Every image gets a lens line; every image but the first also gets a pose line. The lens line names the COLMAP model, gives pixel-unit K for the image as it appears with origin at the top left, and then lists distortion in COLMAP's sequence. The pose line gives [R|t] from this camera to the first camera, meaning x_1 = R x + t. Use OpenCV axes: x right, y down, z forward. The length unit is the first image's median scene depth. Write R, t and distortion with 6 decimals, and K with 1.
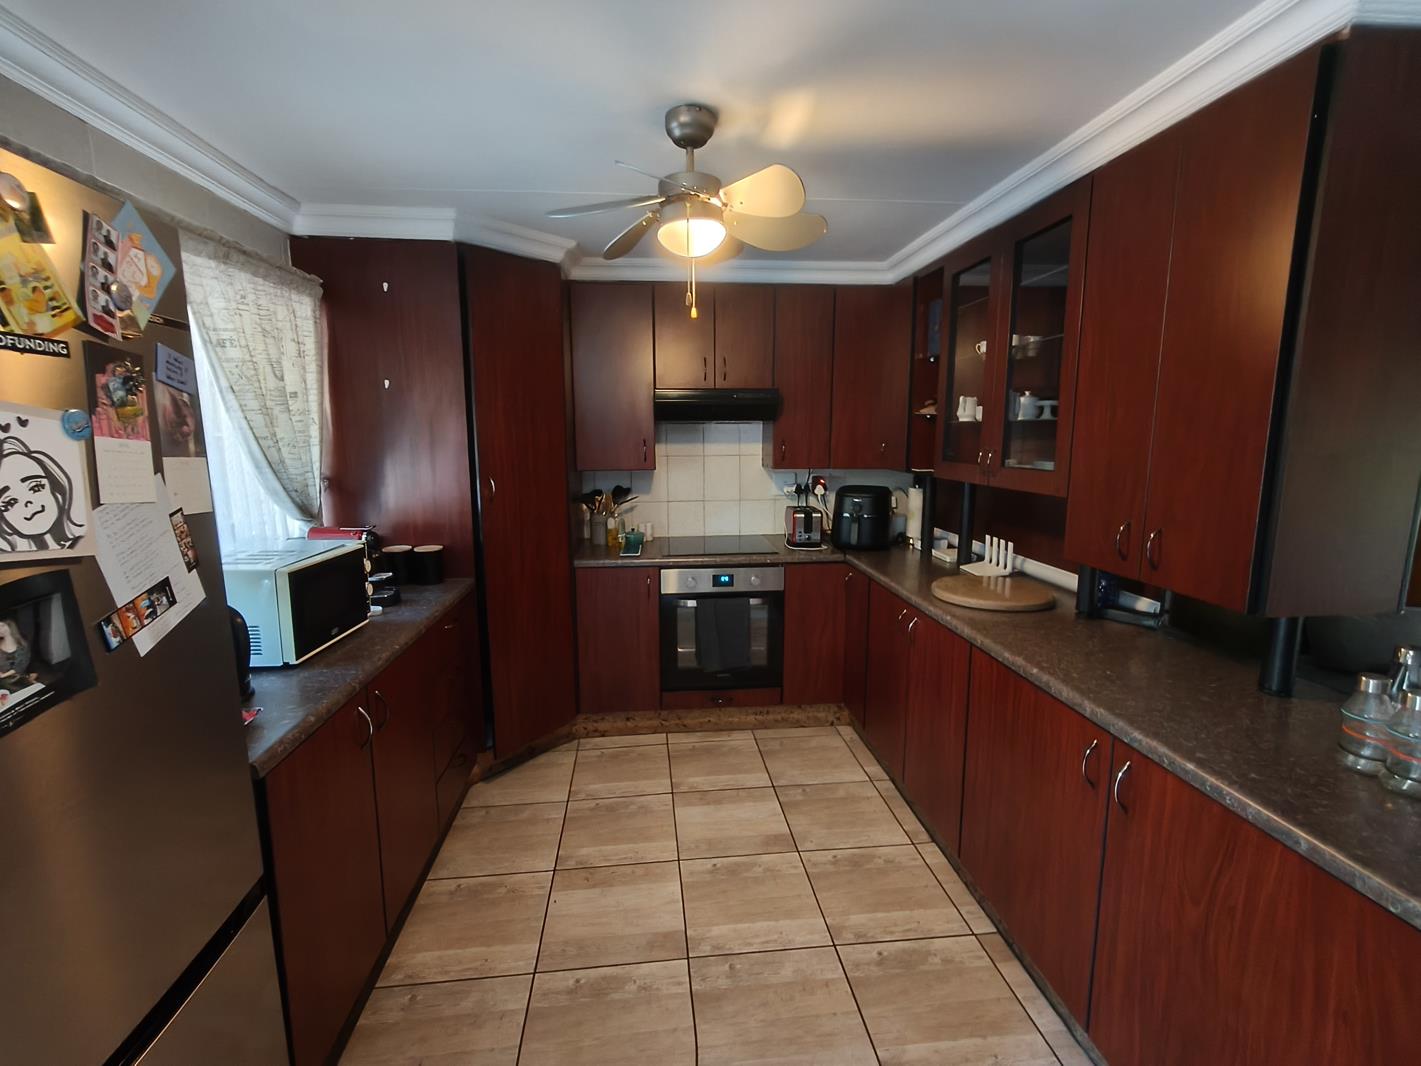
lens RADIAL K [[636.5, 0, 703.3], [0, 636.5, 522.5], [0, 0, 1]] dist [-0.003276, 0.002455]
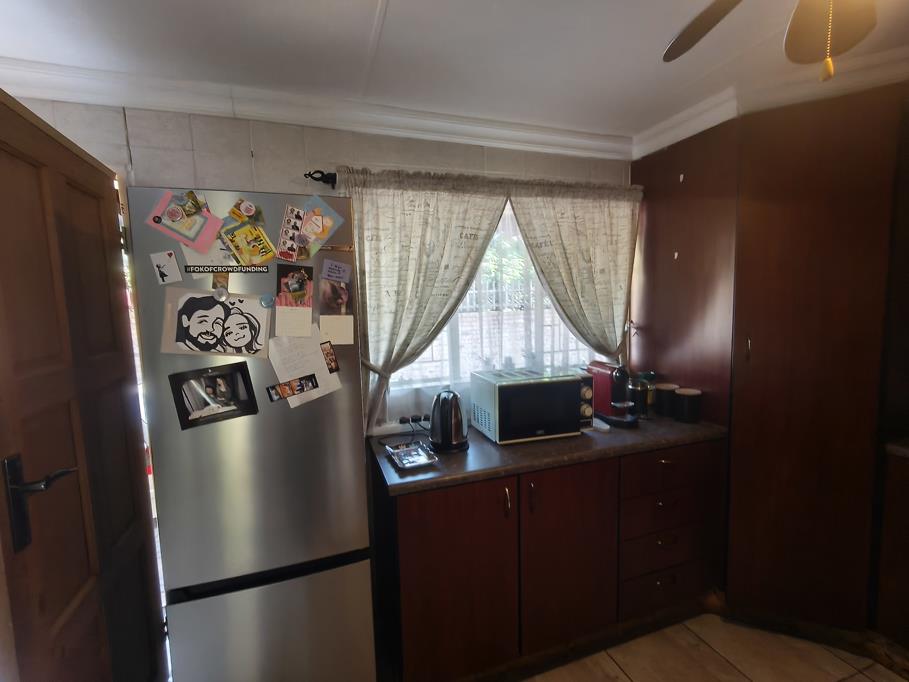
lens RADIAL K [[407.2, 0, 453.3], [0, 407.2, 338.8], [0, 0, 1]] dist [-0.003276, 0.002455]
pose [[0.239659, 0.085860, -0.967053, 0.542378], [-0.110624, 0.992009, 0.060661, -0.160676], [0.964534, 0.092442, 0.247242, 1.139566]]
